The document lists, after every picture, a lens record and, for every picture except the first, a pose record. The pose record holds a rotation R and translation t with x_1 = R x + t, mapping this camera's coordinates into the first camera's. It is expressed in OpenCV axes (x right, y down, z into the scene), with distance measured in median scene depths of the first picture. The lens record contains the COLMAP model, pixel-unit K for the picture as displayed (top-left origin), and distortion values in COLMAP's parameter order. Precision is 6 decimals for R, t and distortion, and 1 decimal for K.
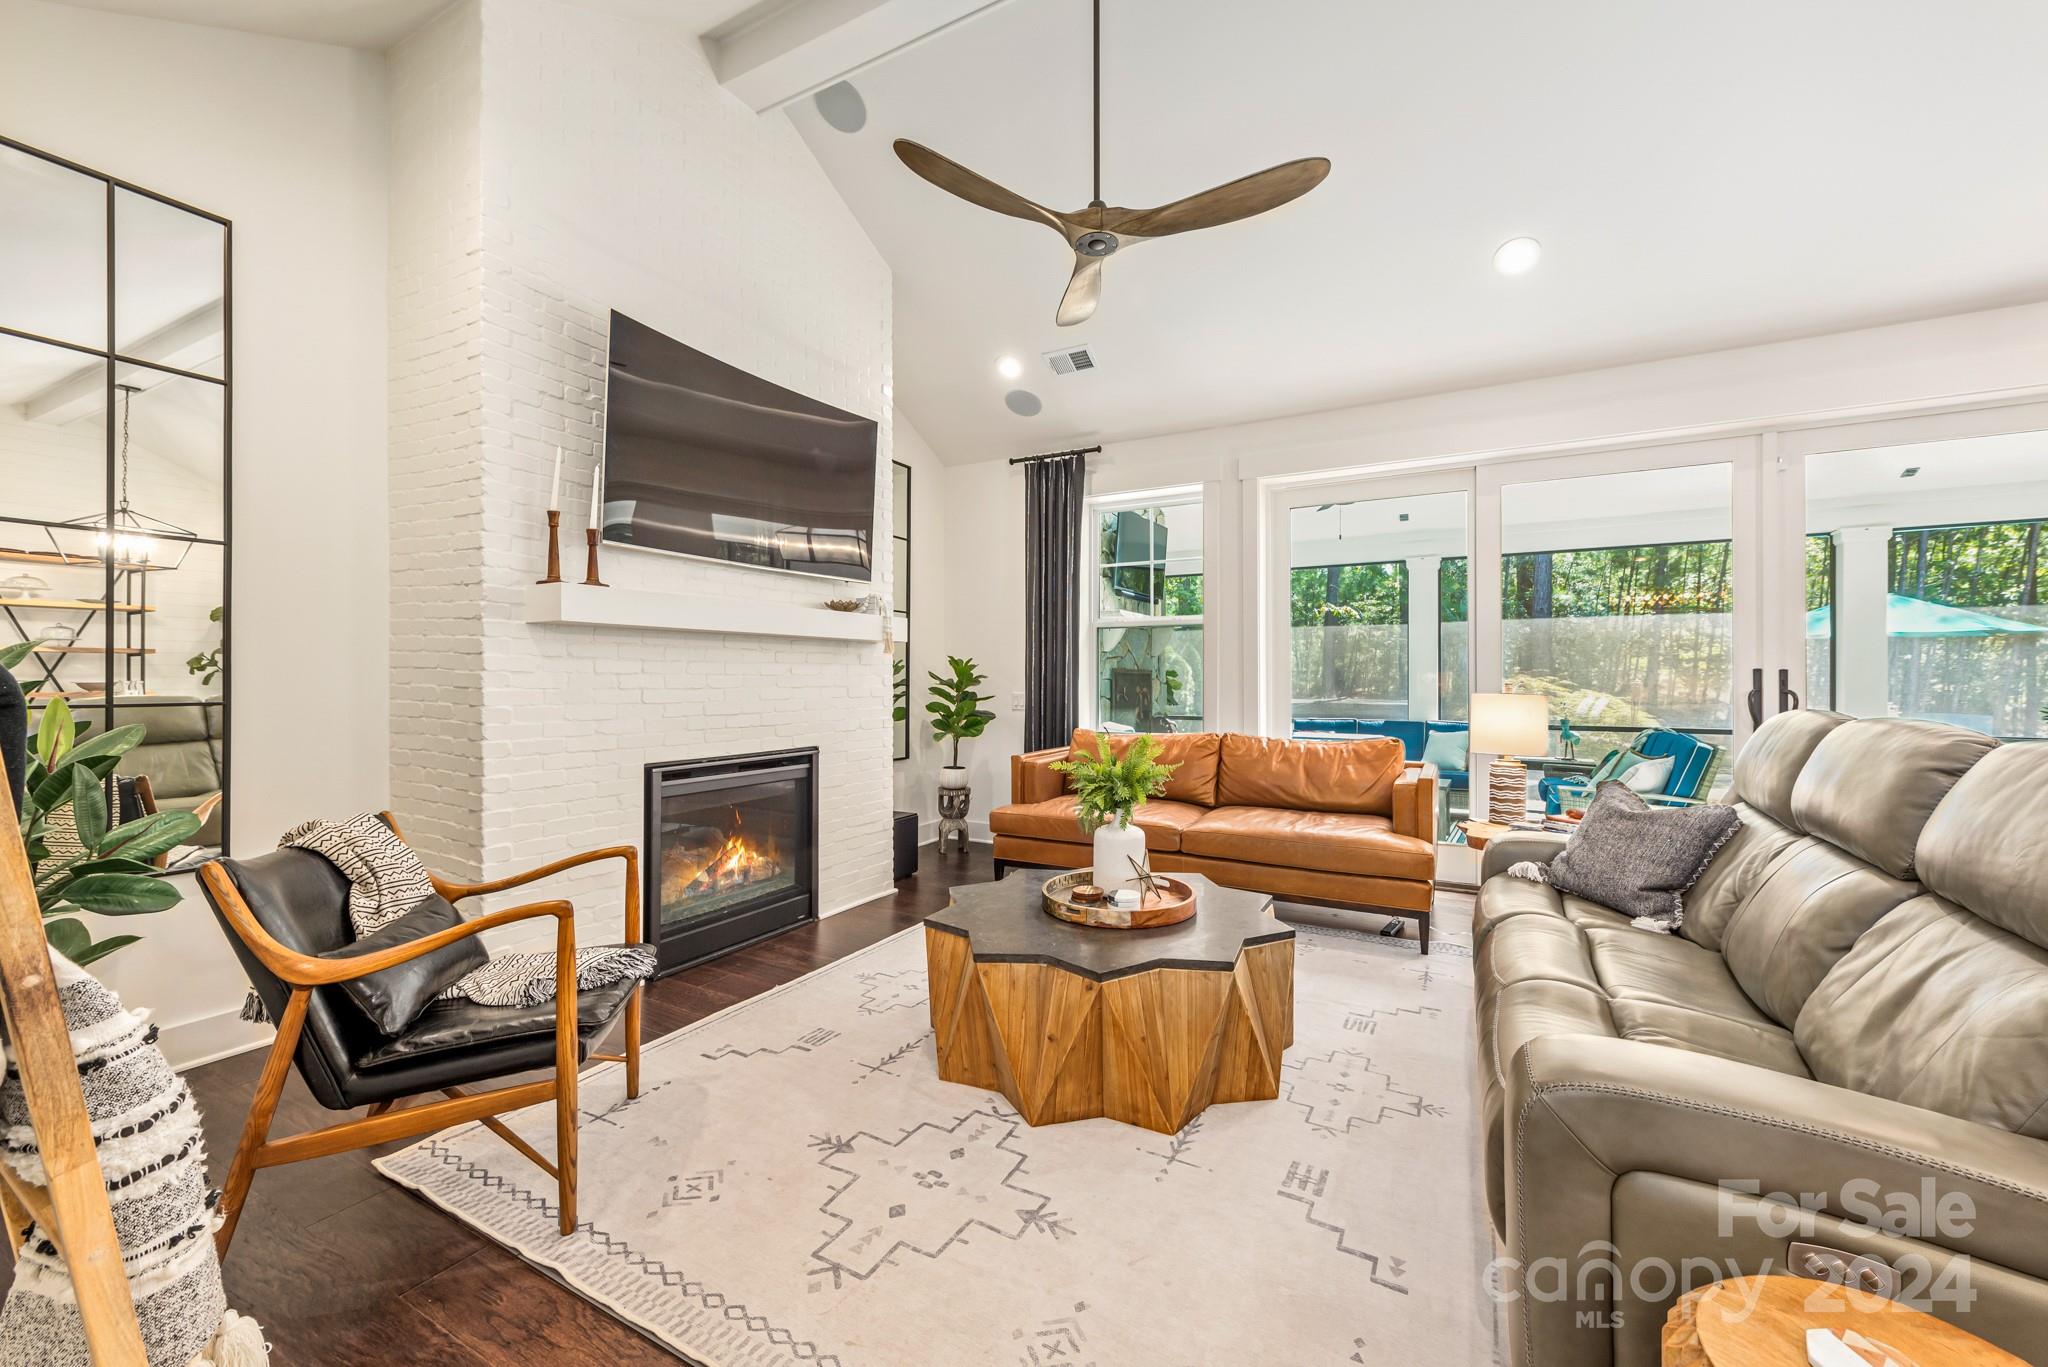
lens RADIAL K [[795.1, 0, 1035.7], [0, 795.1, 679.6], [0, 0, 1]] dist [0.006927, -0.002371]
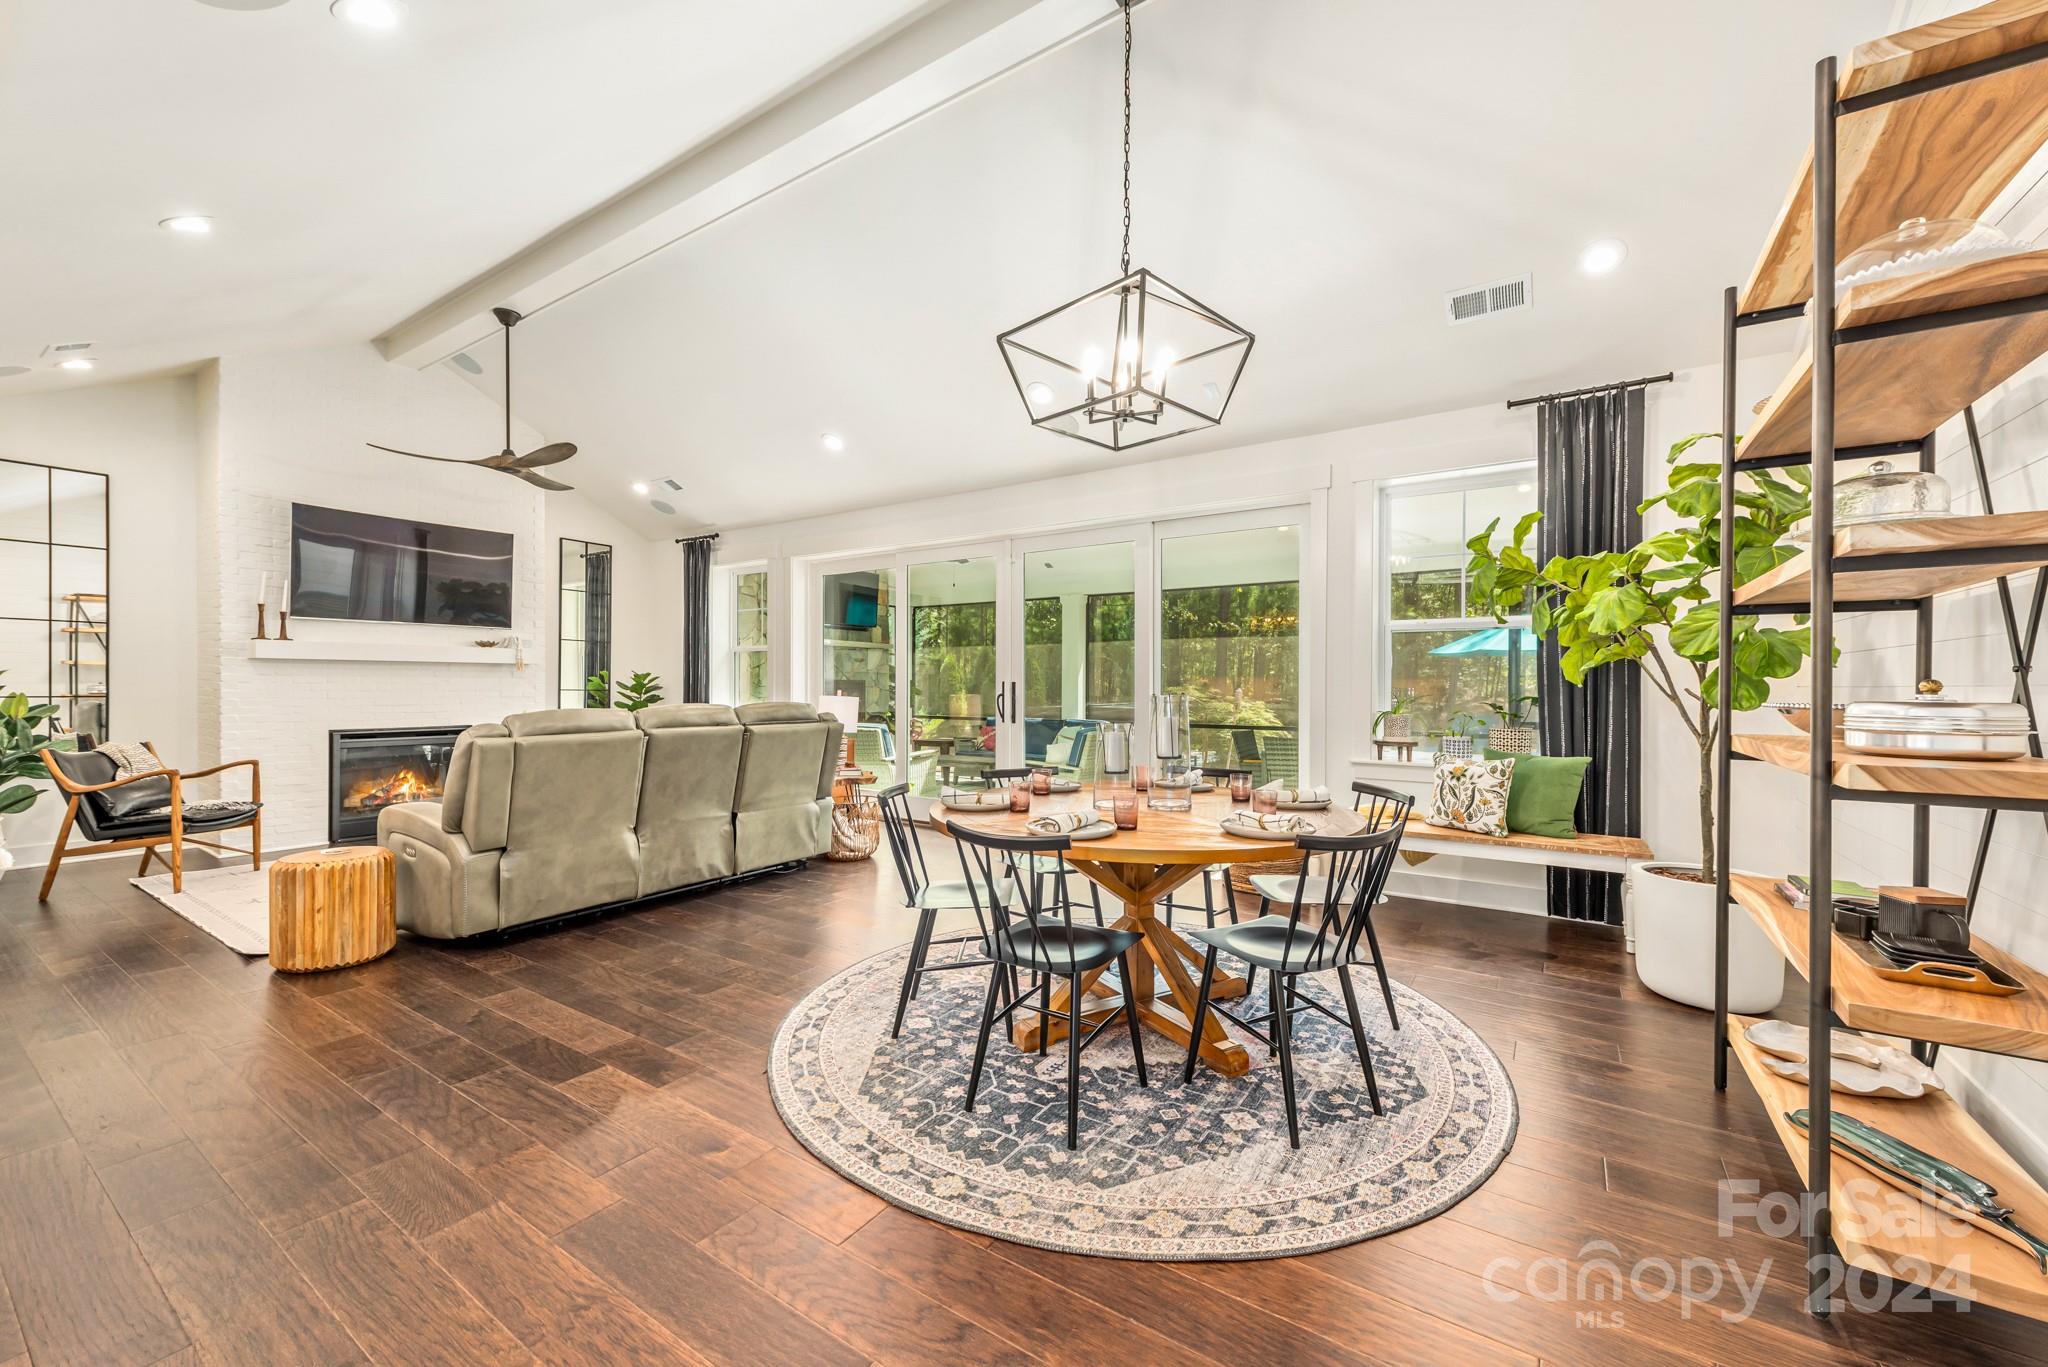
lens RADIAL K [[795.1, 0, 1039.4], [0, 795.1, 689.4], [0, 0, 1]] dist [0.006927, -0.002371]
pose [[0.997139, 0.003755, -0.075500, 1.481719], [-0.003551, 0.999990, 0.002826, -0.004204], [0.075510, -0.002550, 0.997142, -0.859114]]
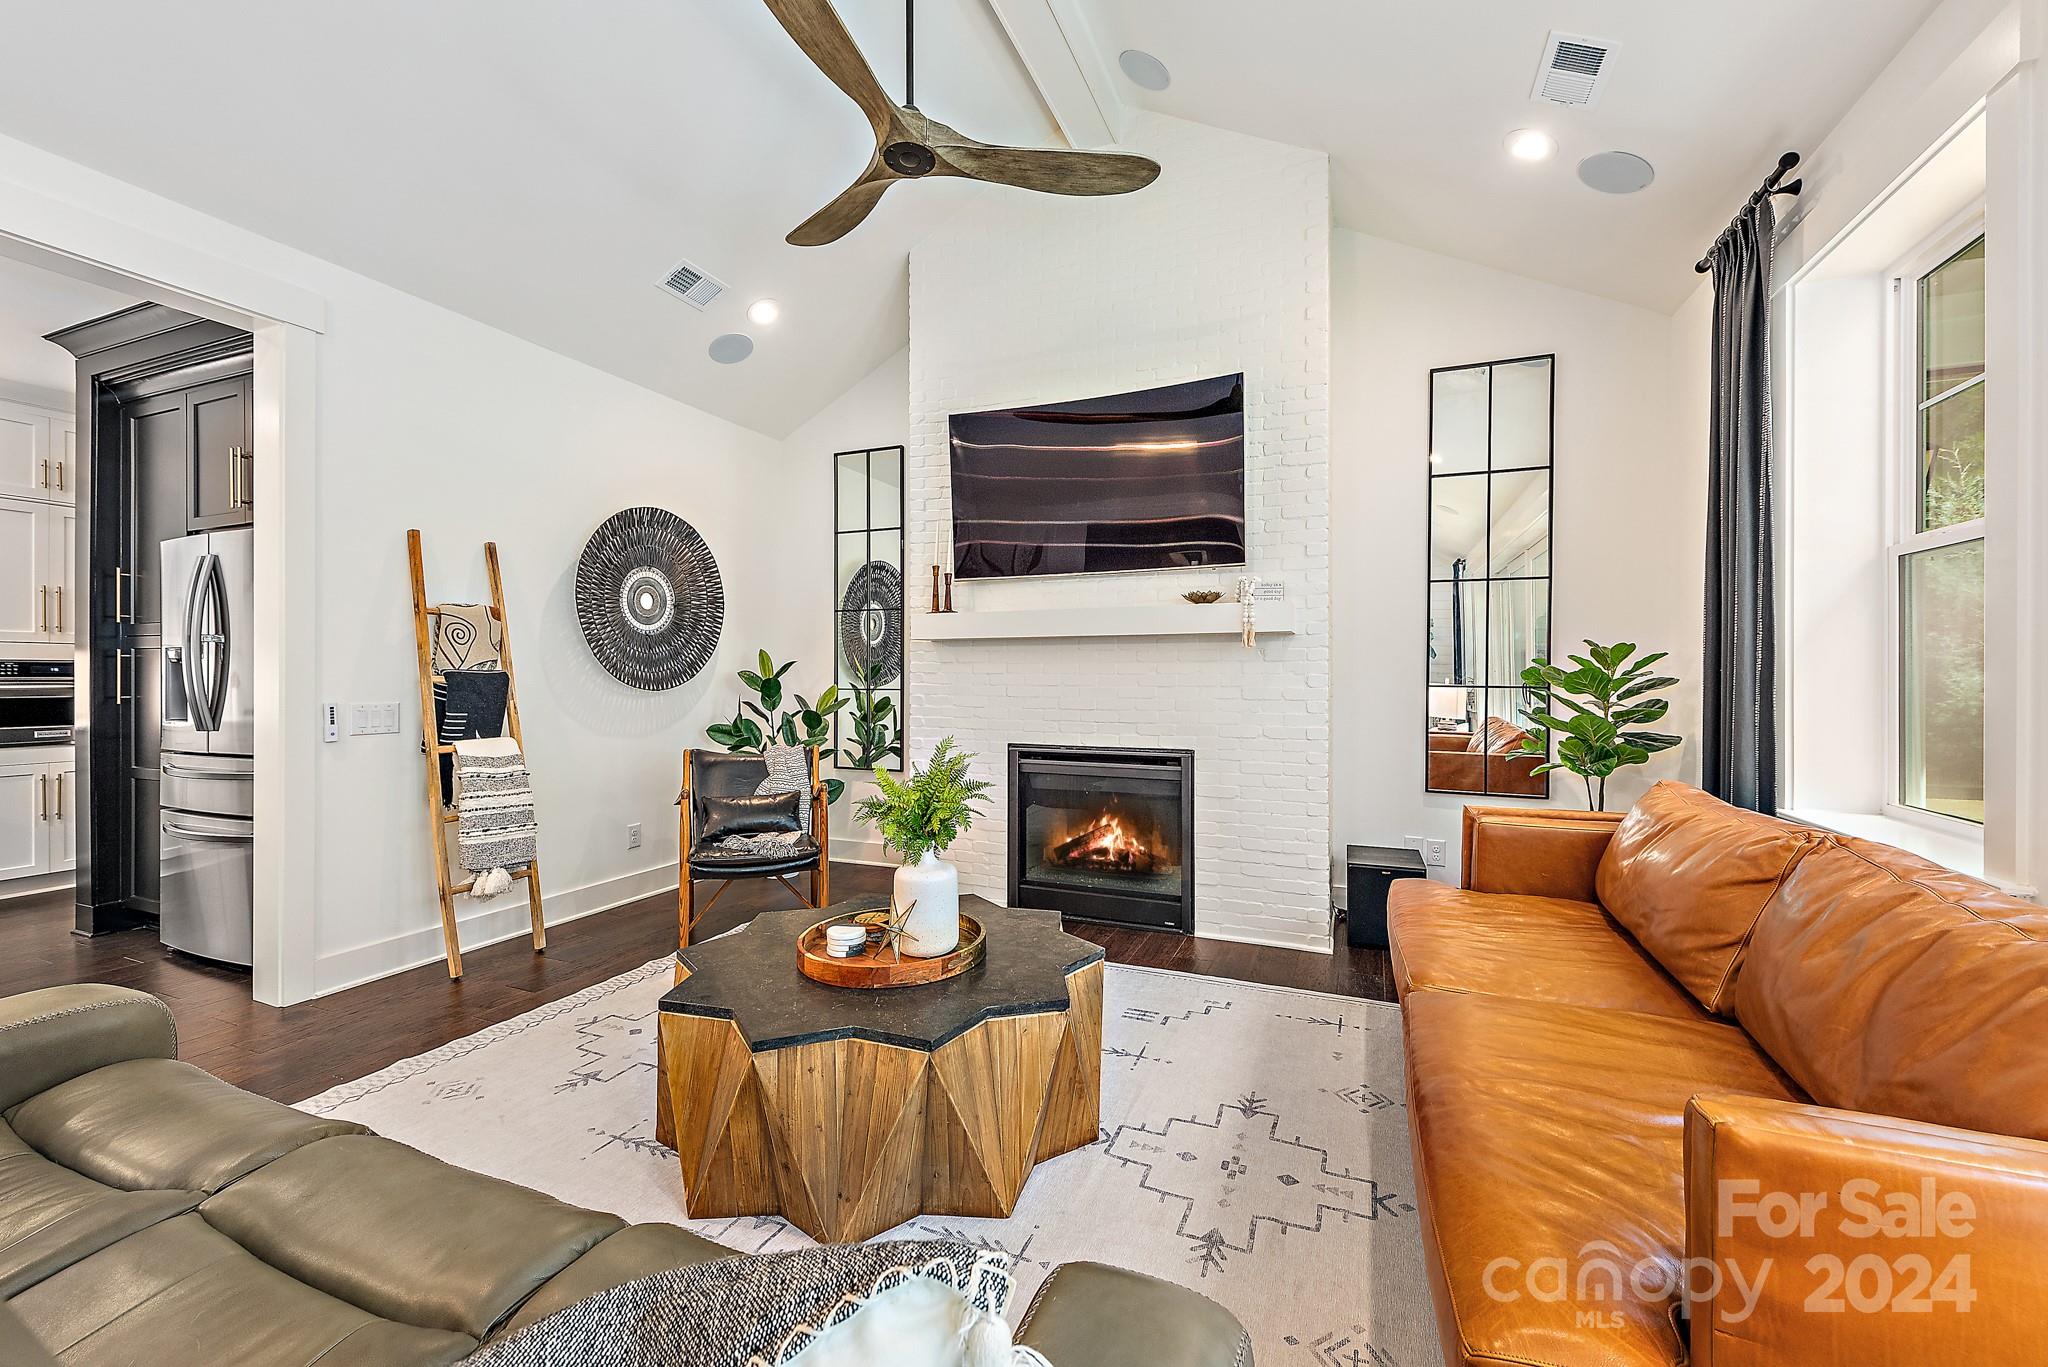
lens RADIAL K [[795.1, 0, 1042.6], [0, 795.1, 700.9], [0, 0, 1]] dist [0.006927, -0.002371]
pose [[0.106134, 0.032348, -0.993825, 0.879670], [-0.000776, 0.999473, 0.032449, -0.005640], [0.994352, -0.002672, 0.106103, 0.997004]]
